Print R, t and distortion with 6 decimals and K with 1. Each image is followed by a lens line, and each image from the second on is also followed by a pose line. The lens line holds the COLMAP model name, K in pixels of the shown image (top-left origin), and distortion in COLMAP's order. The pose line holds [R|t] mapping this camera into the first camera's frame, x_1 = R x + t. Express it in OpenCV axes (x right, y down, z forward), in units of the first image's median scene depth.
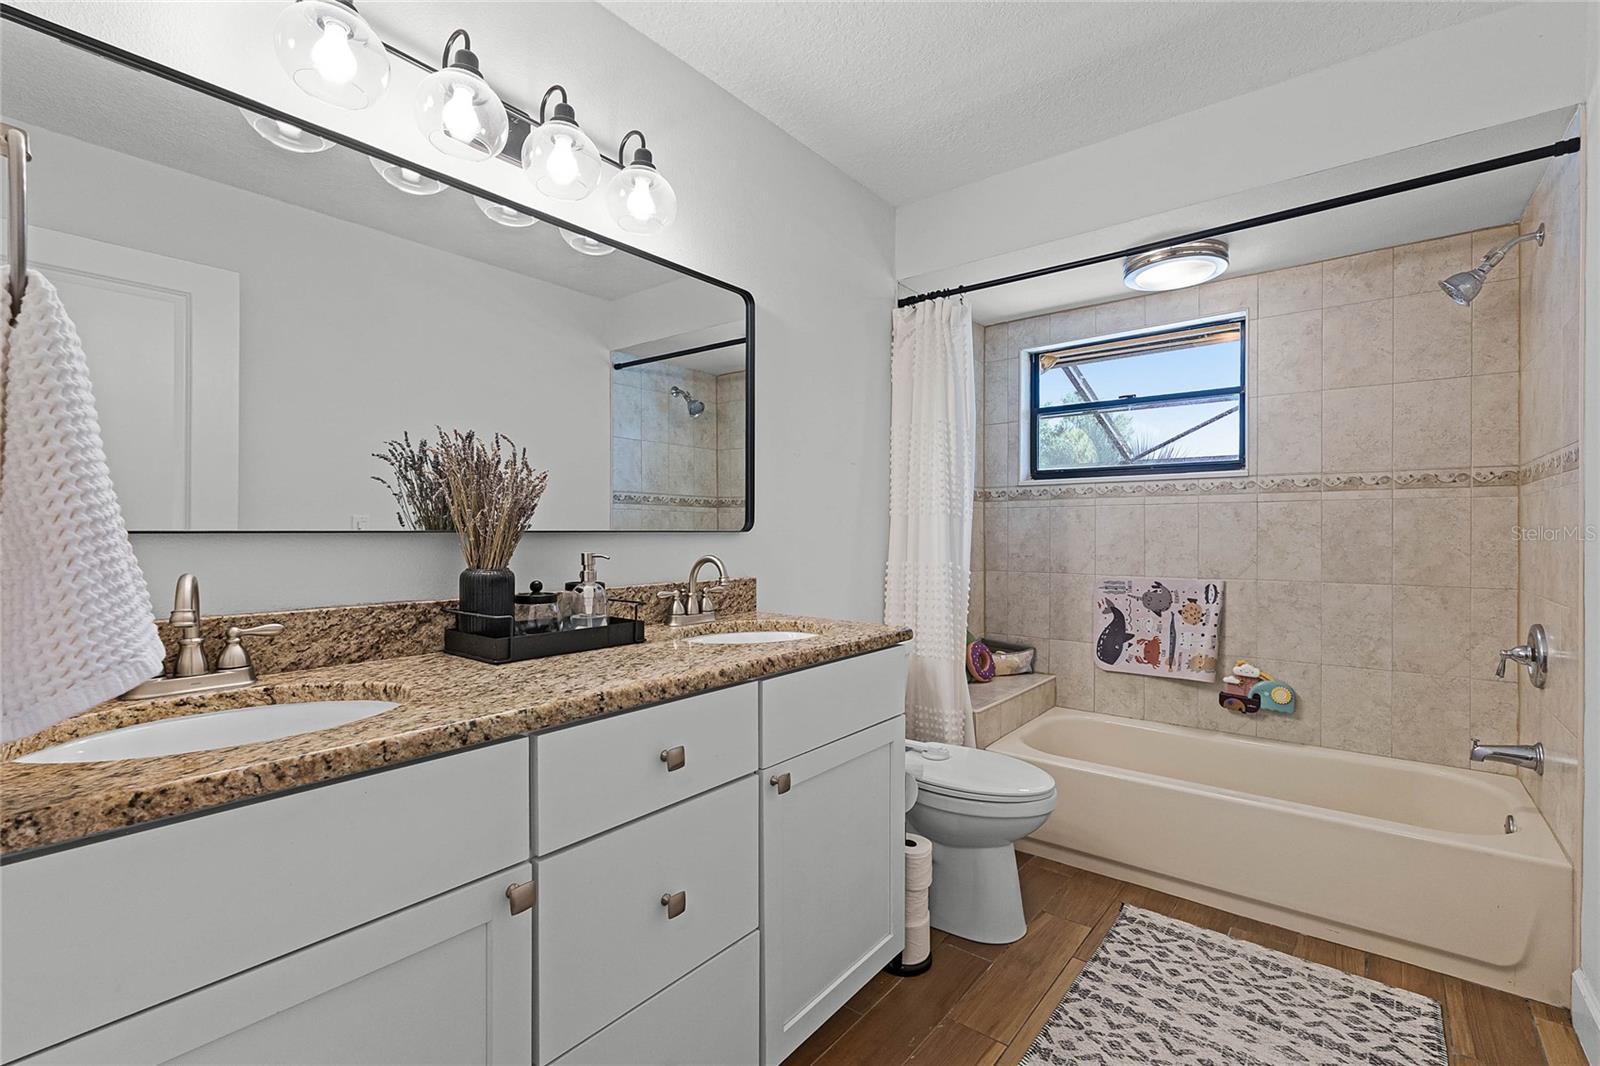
lens RADIAL K [[705.2, 0, 805.5], [0, 705.2, 537.1], [0, 0, 1]] dist [-0.003450, 0.000041]
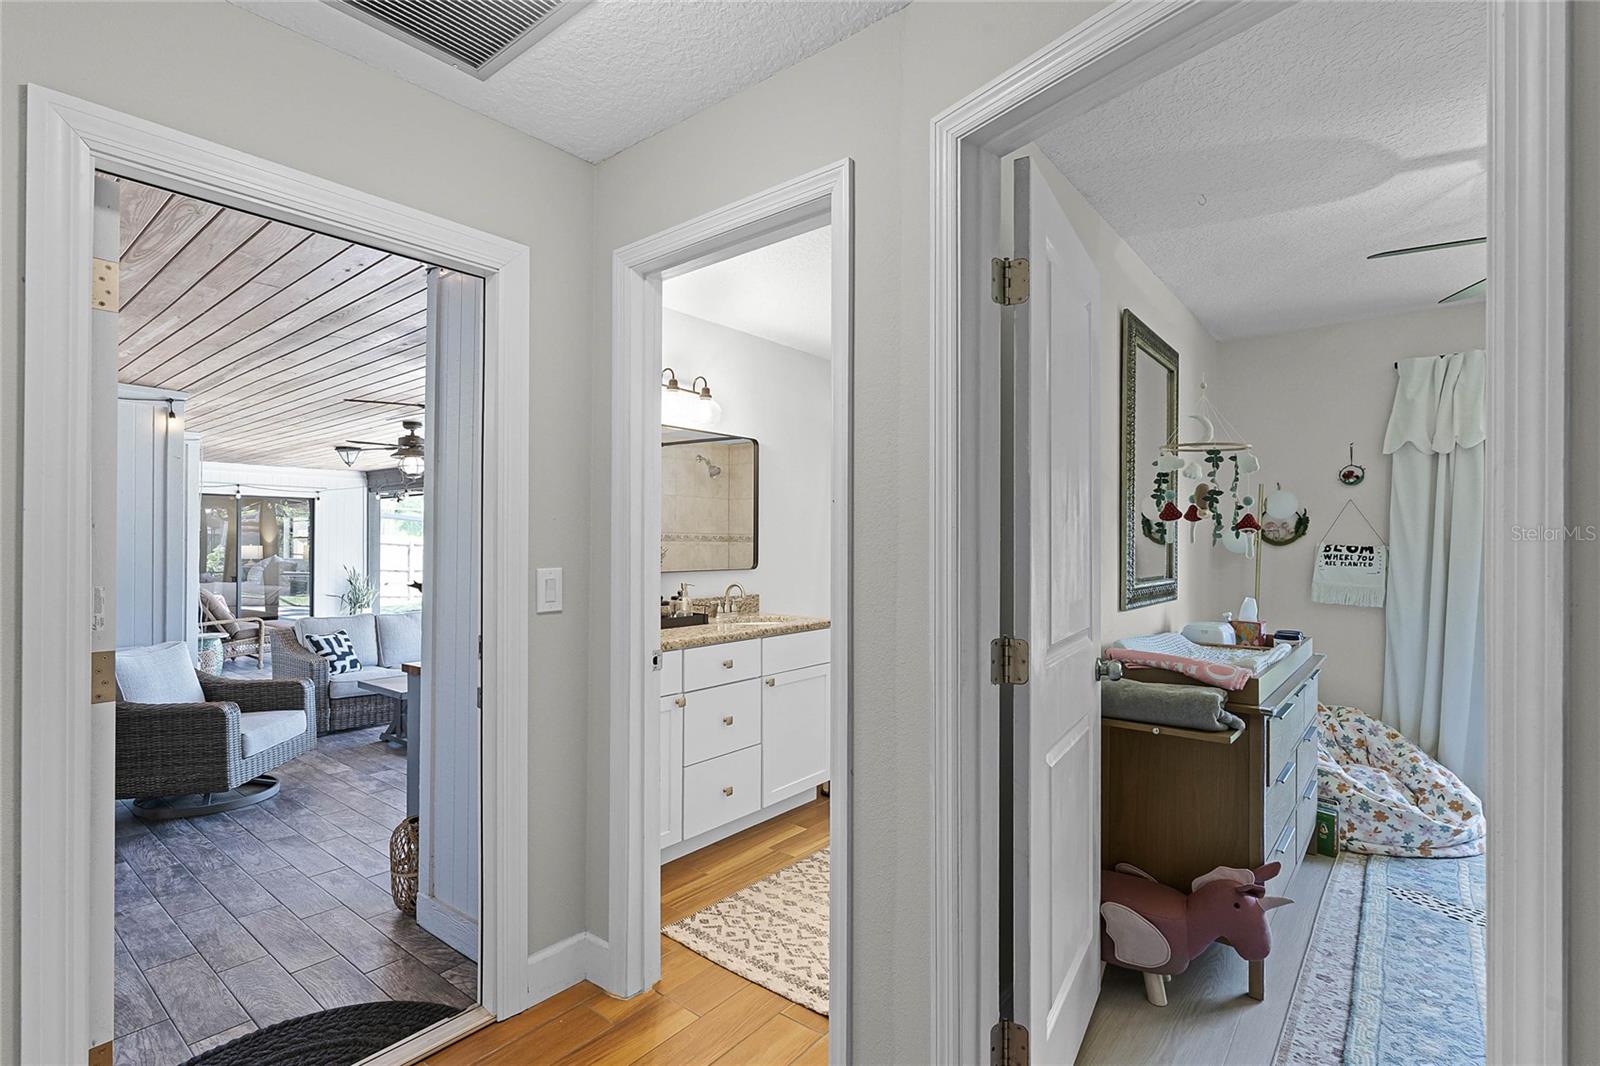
lens RADIAL K [[752.0, 0, 808.8], [0, 752.0, 548.5], [0, 0, 1]] dist [-0.002957, 0.000000]
pose [[0.999993, 0.002683, 0.002733, 0.067000], [-0.002682, 0.999996, -0.000209, -0.075632], [-0.002734, 0.000202, 0.999996, -1.191675]]
